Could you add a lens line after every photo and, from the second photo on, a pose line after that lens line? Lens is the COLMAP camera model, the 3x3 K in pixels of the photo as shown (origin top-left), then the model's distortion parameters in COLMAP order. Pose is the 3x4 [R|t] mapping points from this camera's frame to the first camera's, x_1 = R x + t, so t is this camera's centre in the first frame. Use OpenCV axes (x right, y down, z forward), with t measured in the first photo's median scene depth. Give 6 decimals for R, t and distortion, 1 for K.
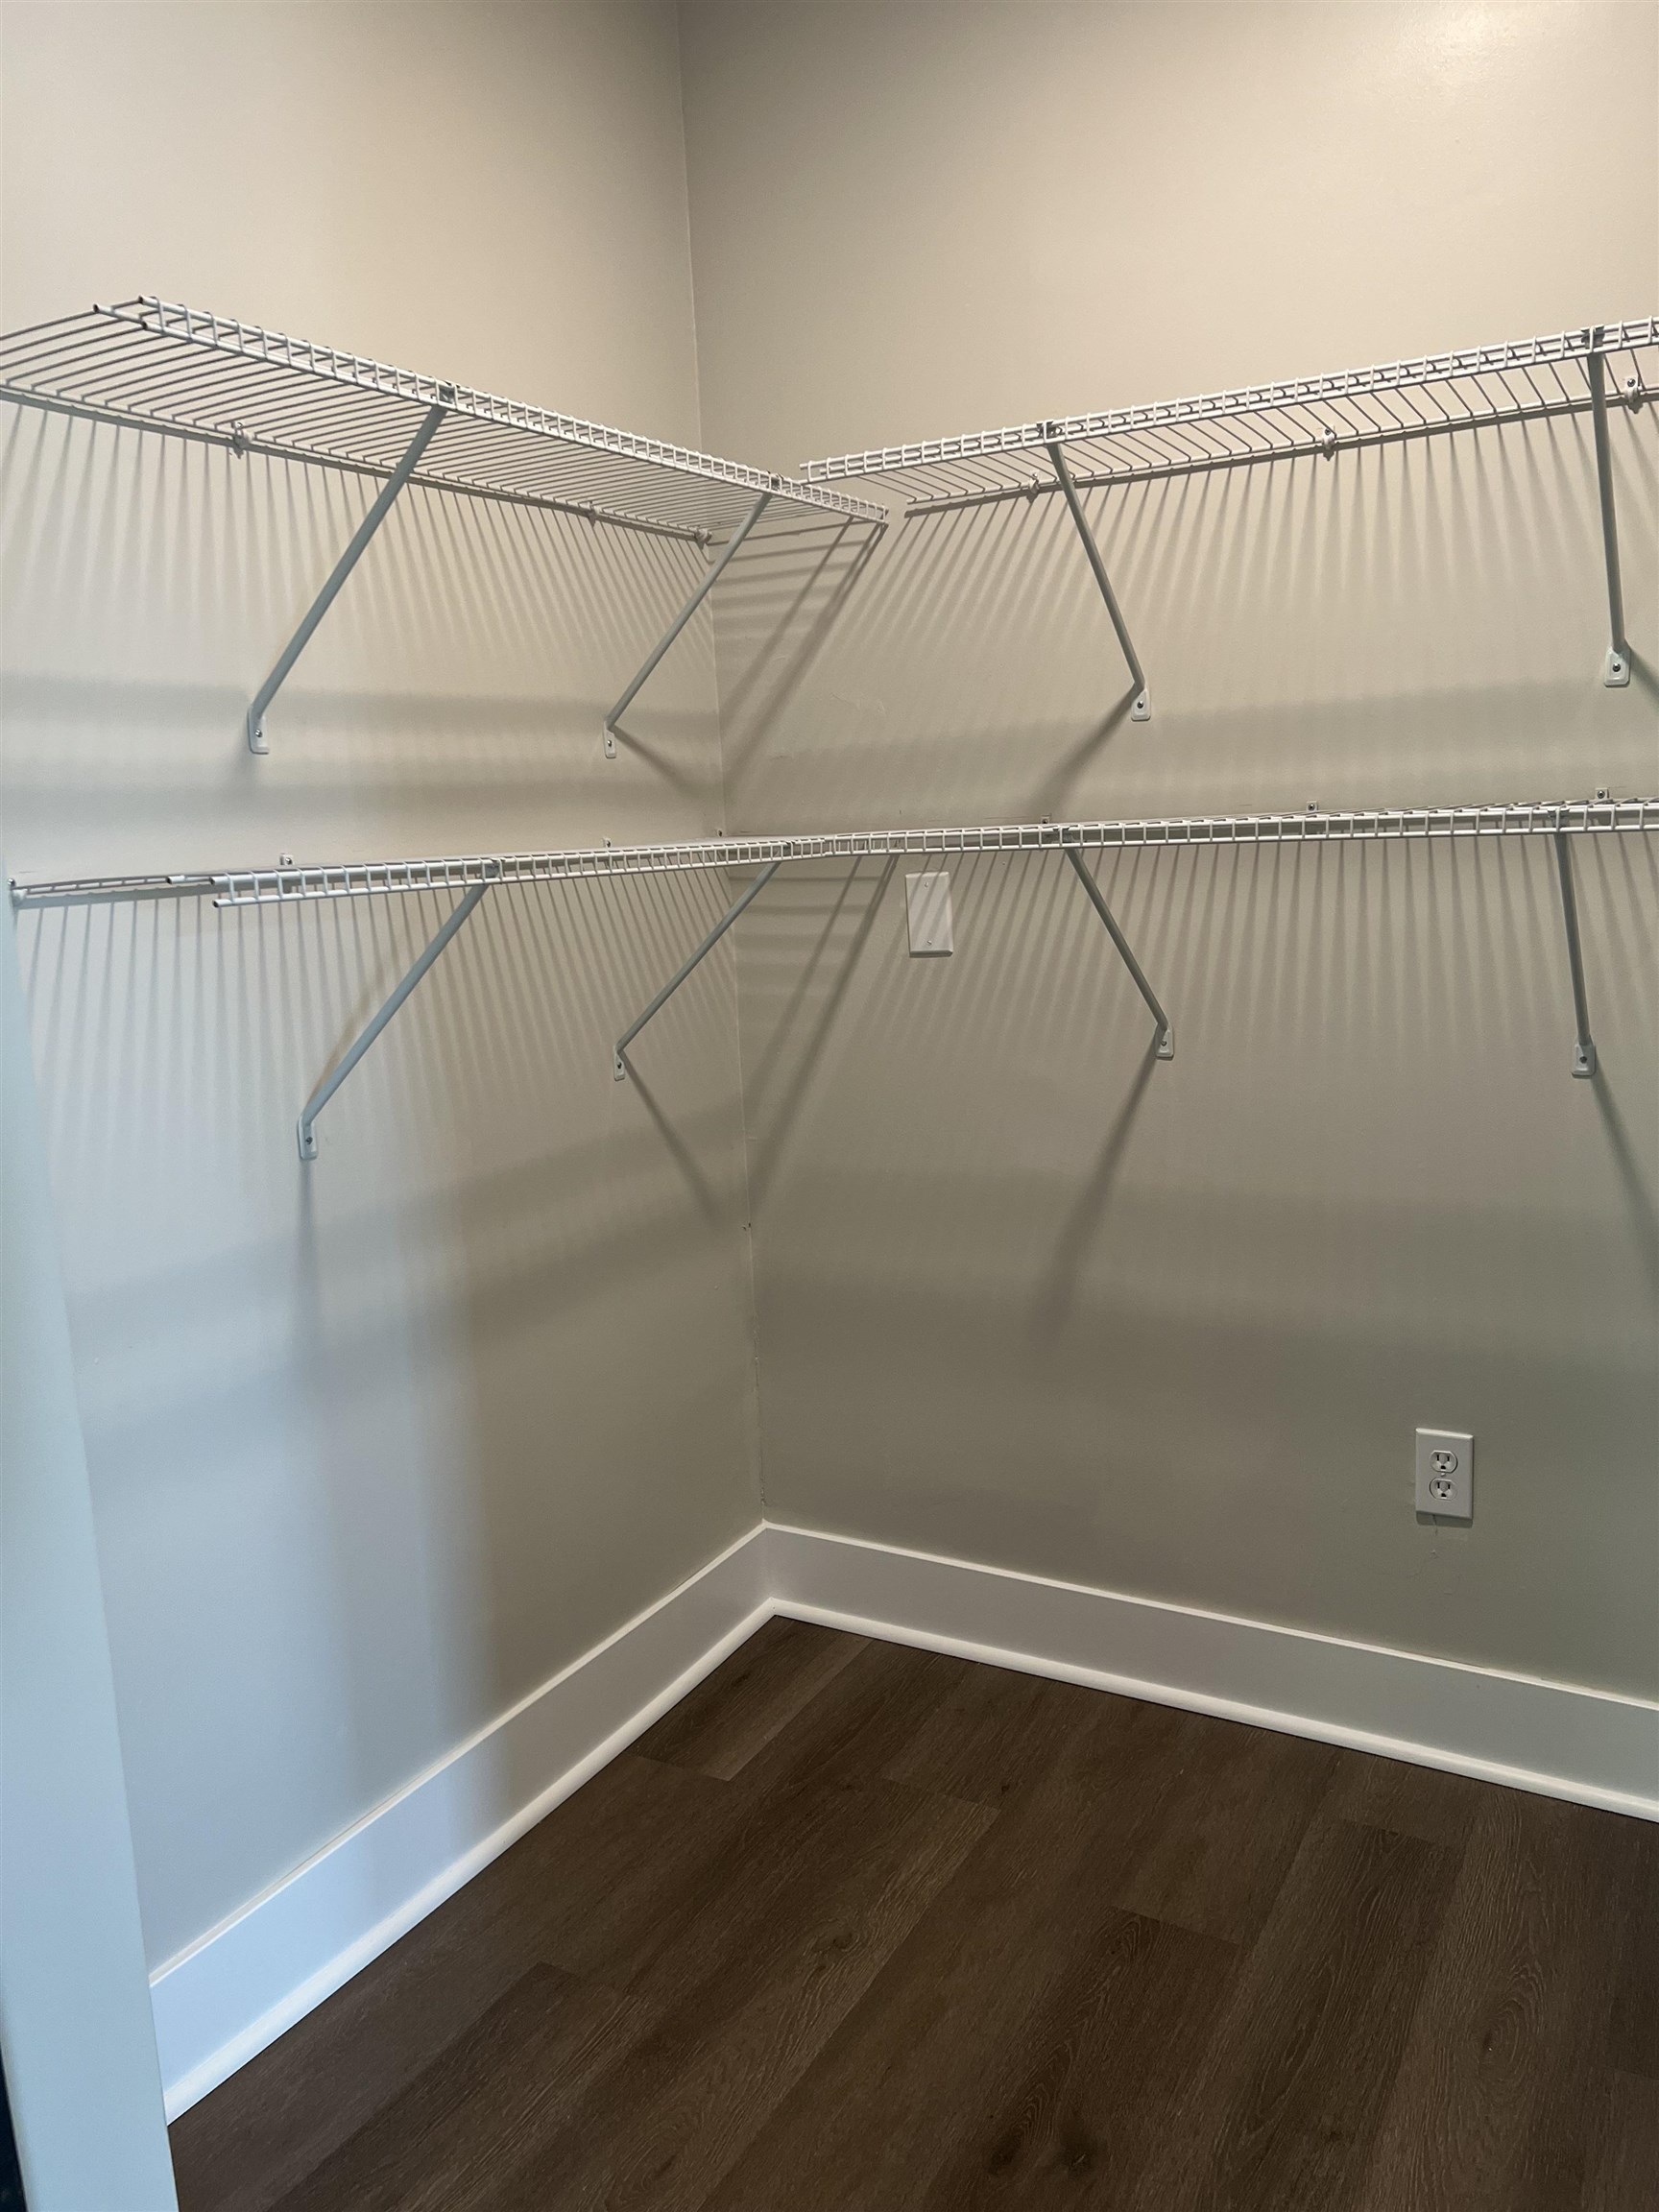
lens RADIAL K [[1655.2, 0, 849.9], [0, 1655.2, 1093.4], [0, 0, 1]] dist [0.046577, -0.062770]
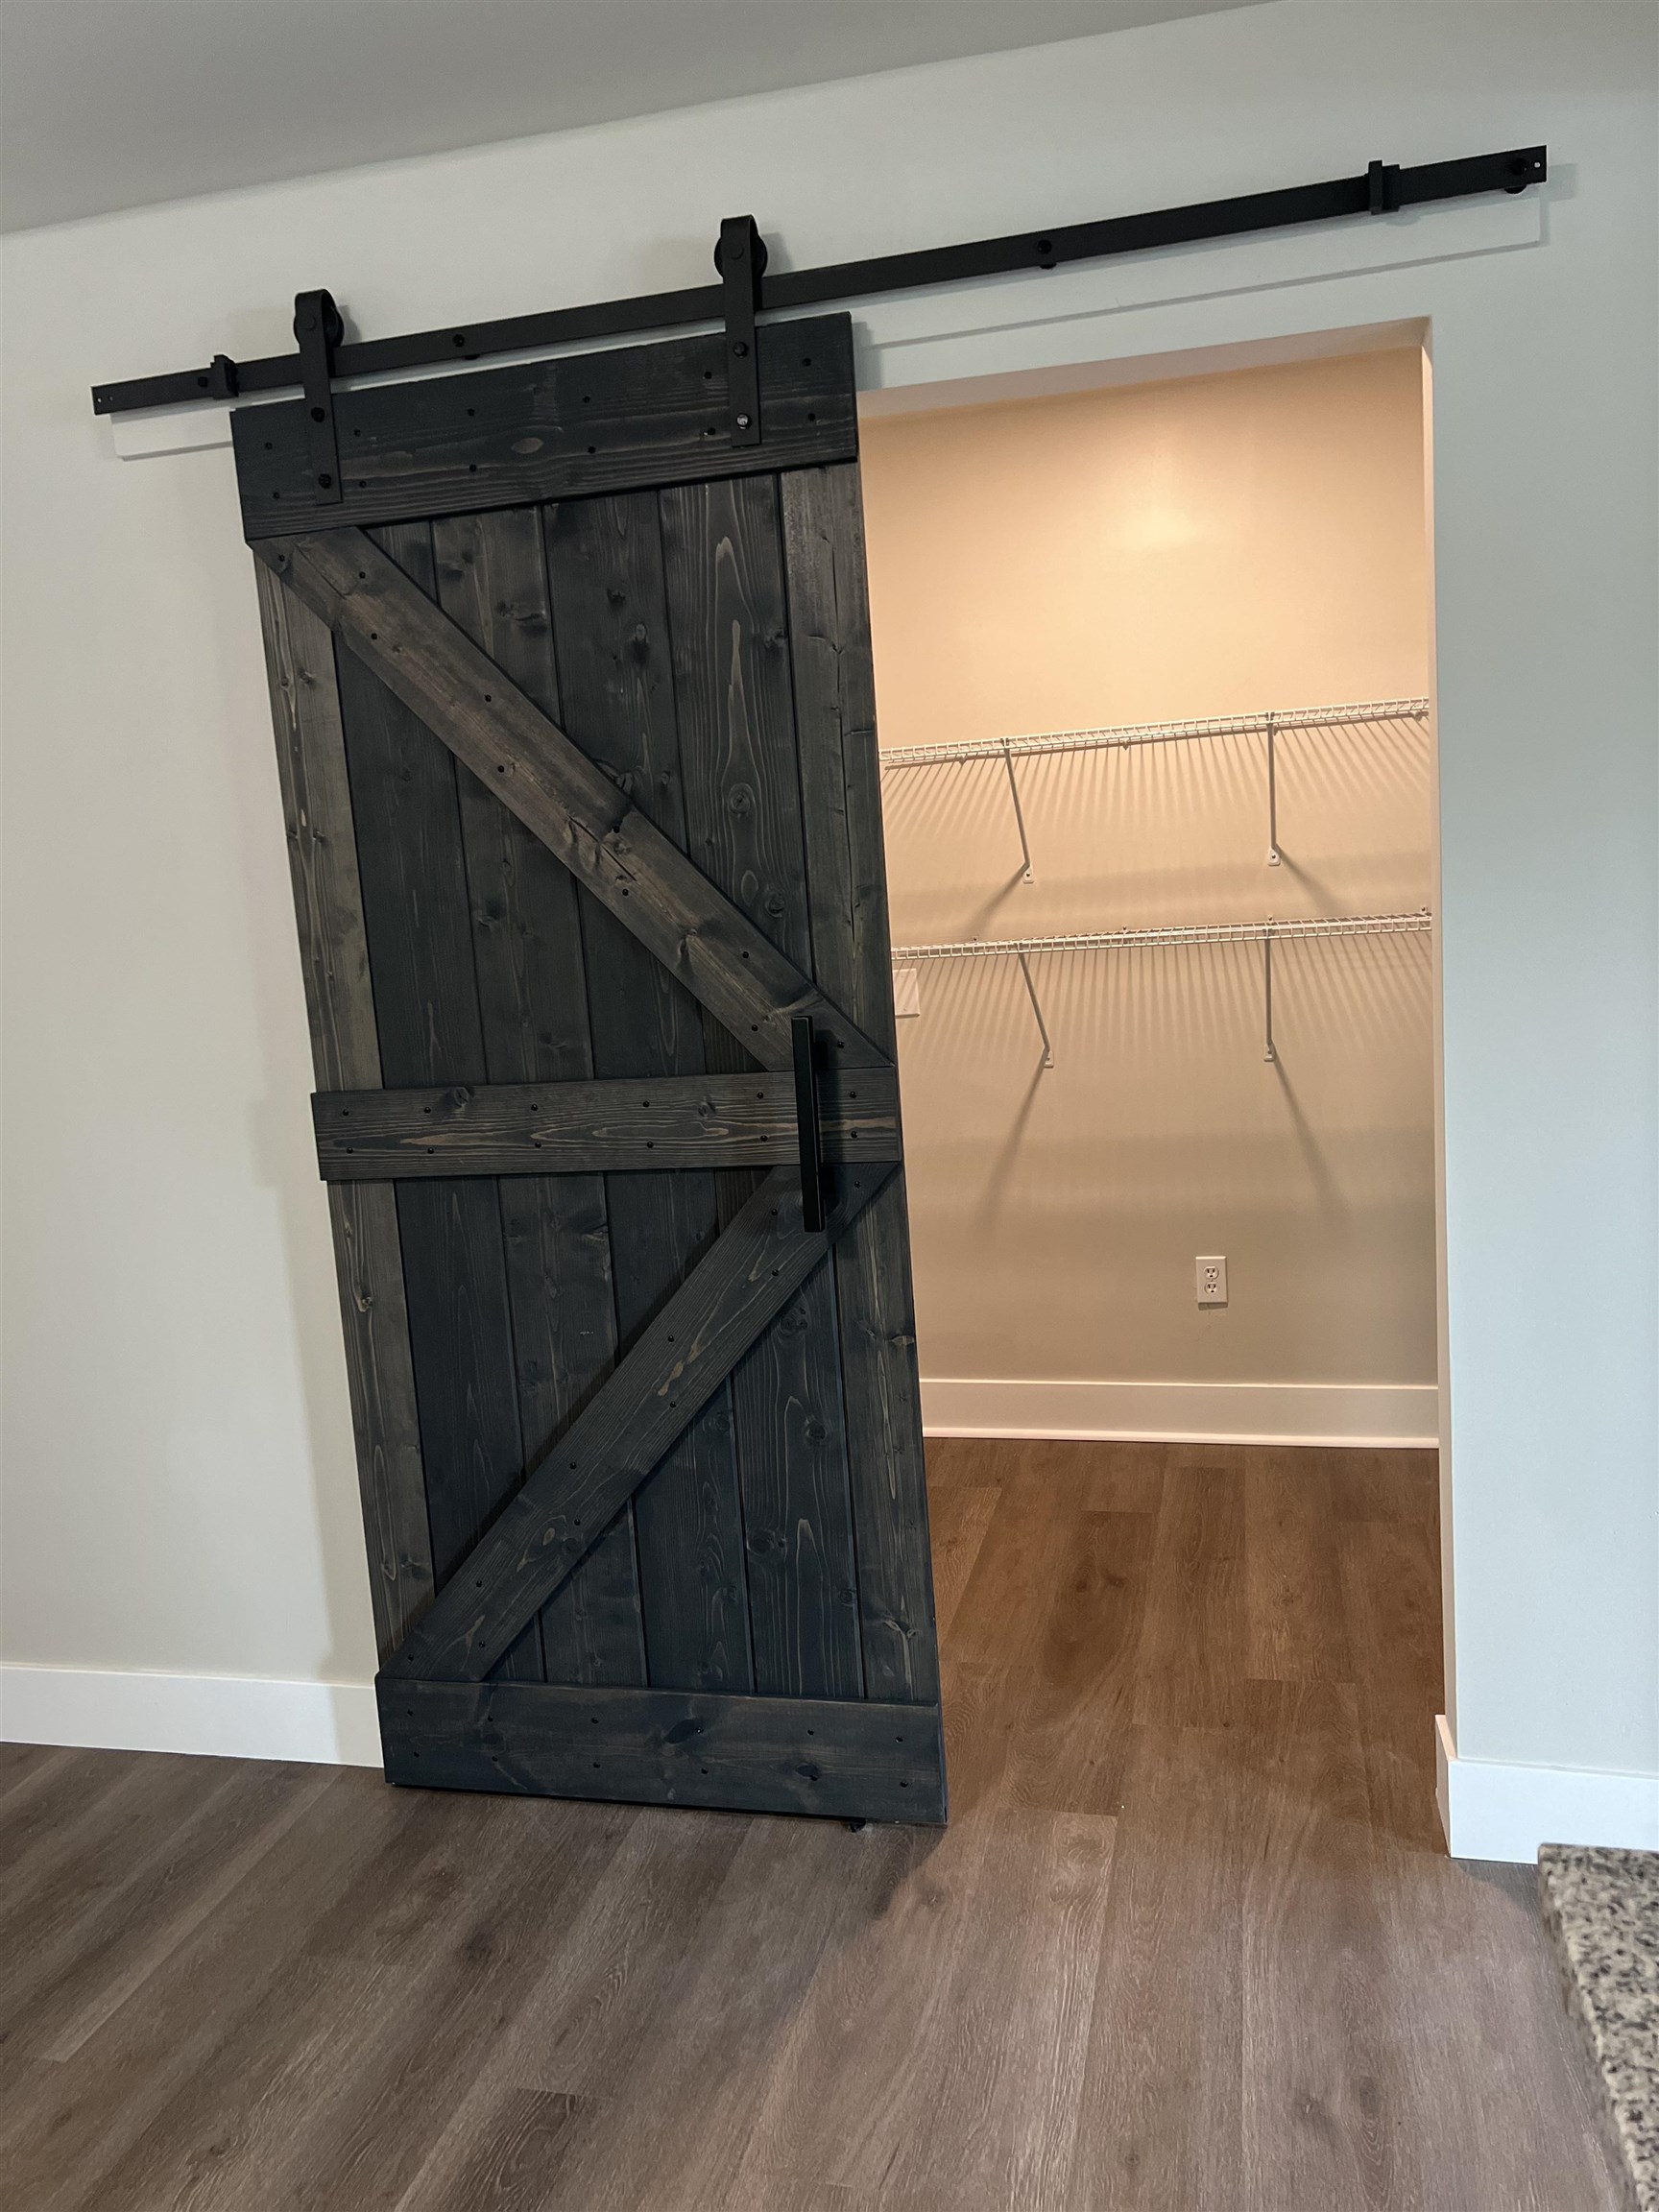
lens RADIAL K [[1655.2, 0, 823.5], [0, 1655.2, 1111.7], [0, 0, 1]] dist [0.046577, -0.062770]
pose [[0.964531, -0.054662, 0.258248, -0.554517], [0.067804, 0.996803, -0.042255, 0.093011], [-0.255113, 0.058267, 0.965154, -0.723357]]
